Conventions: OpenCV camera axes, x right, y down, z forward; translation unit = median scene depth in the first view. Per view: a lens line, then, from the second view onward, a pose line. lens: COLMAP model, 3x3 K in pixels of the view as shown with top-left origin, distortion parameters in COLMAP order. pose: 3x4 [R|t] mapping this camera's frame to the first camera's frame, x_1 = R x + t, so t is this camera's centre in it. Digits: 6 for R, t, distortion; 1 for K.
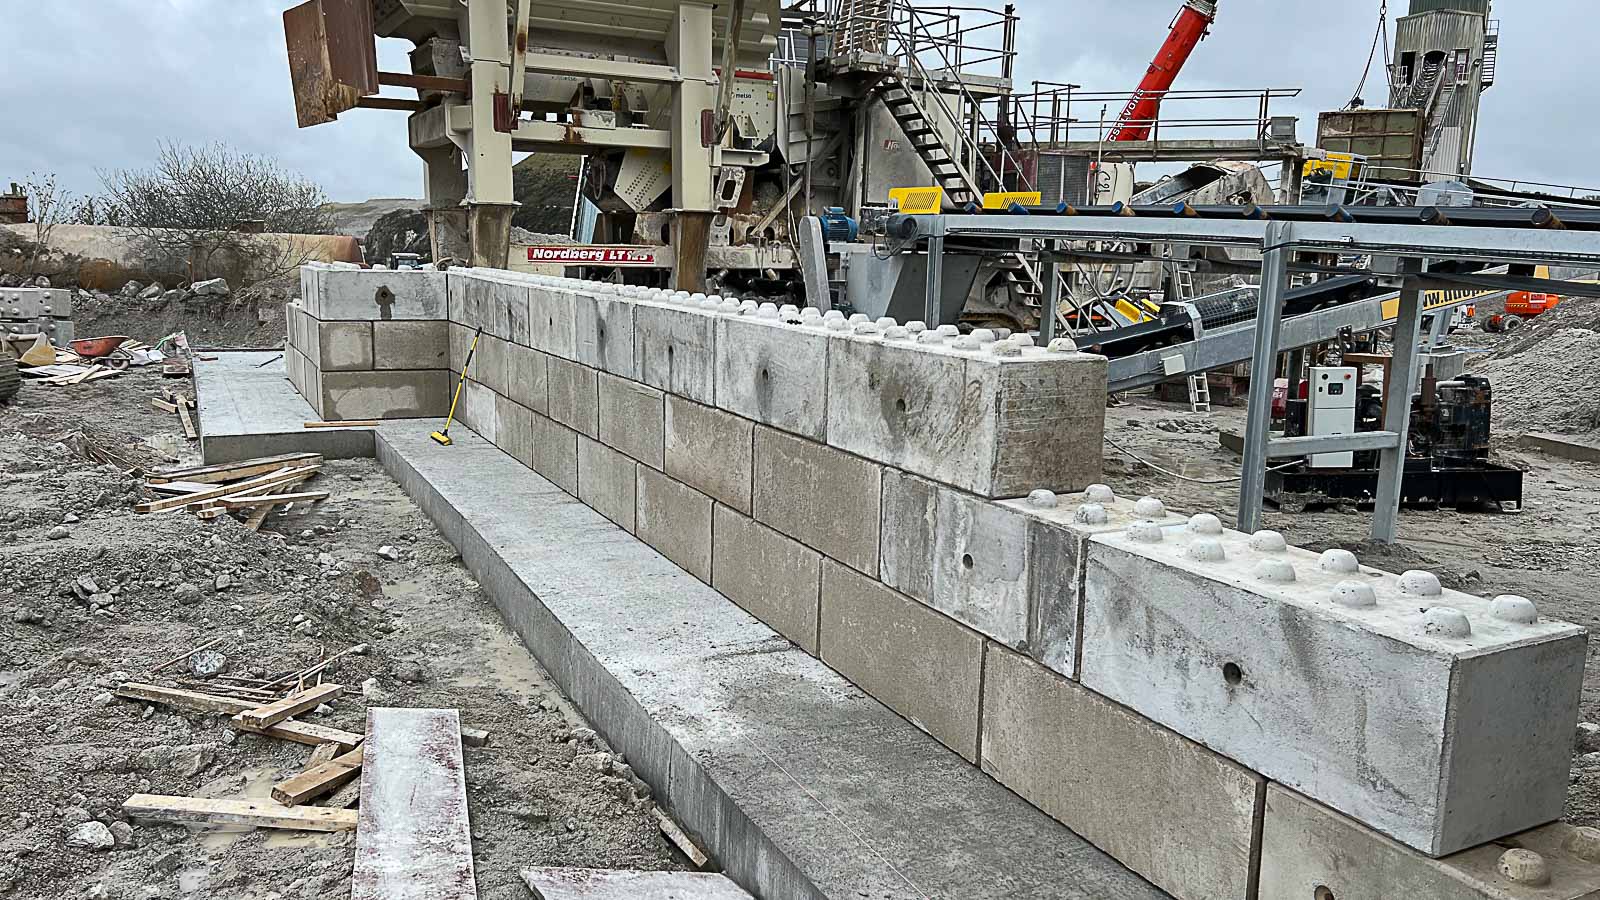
lens RADIAL K [[1191.4, 0, 795.1], [0, 1191.4, 459.9], [0, 0, 1]] dist [0.063817, -0.066115]
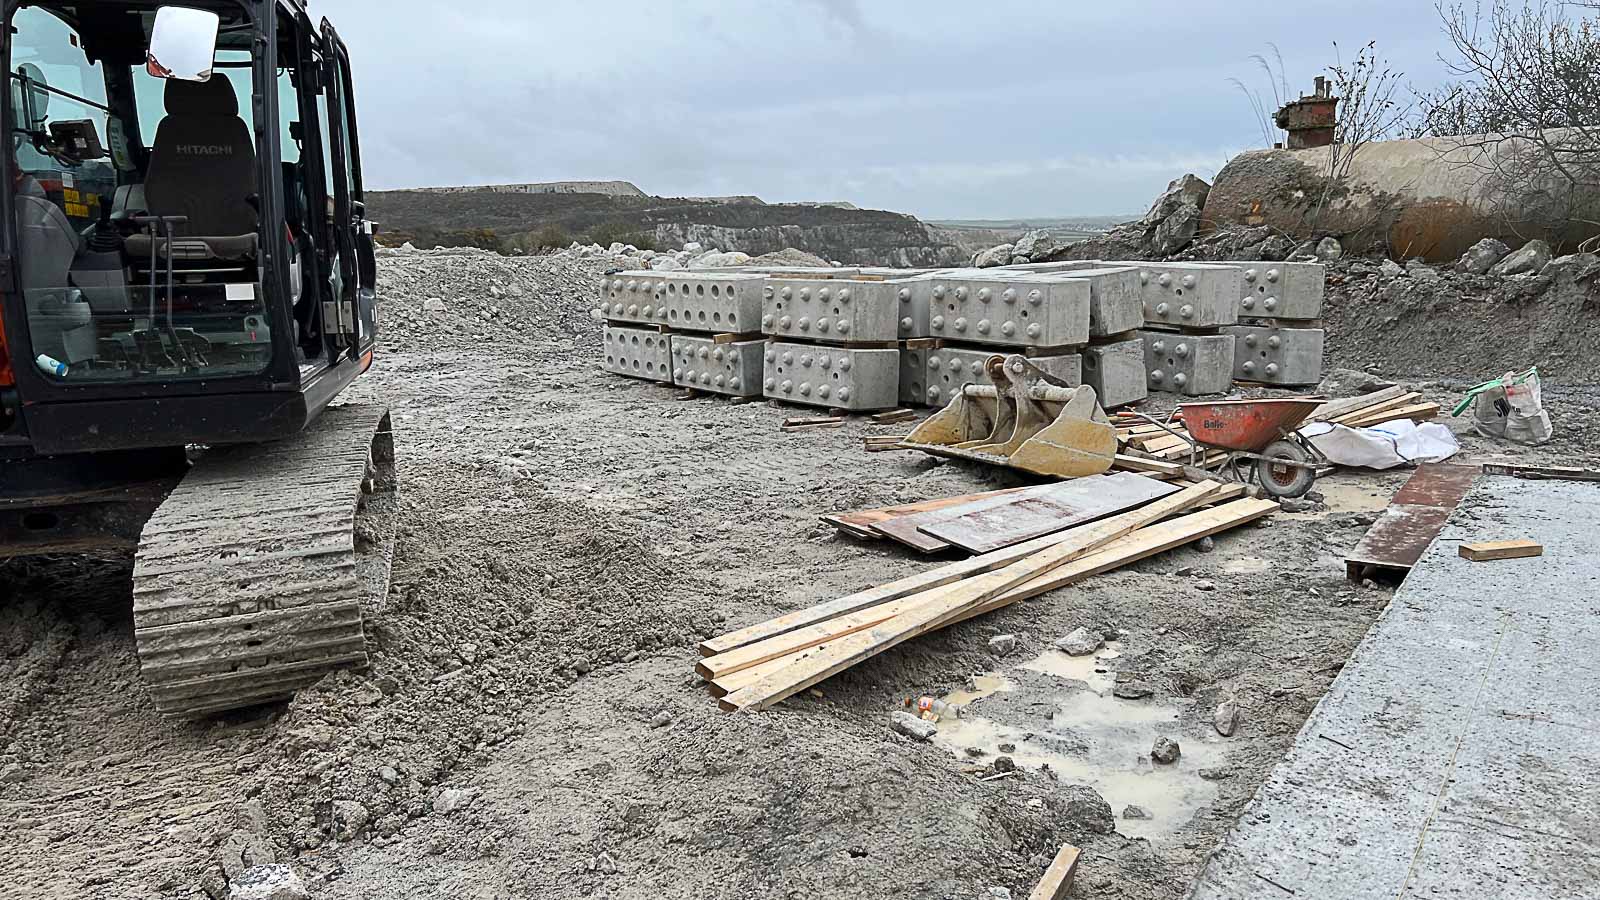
lens RADIAL K [[1191.4, 0, 801.5], [0, 1191.4, 418.8], [0, 0, 1]] dist [0.063817, -0.066115]
pose [[0.456263, 0.096893, -0.884554, -0.244894], [-0.101993, 0.993197, 0.056184, -0.077845], [0.883980, 0.064583, 0.463042, 0.549803]]
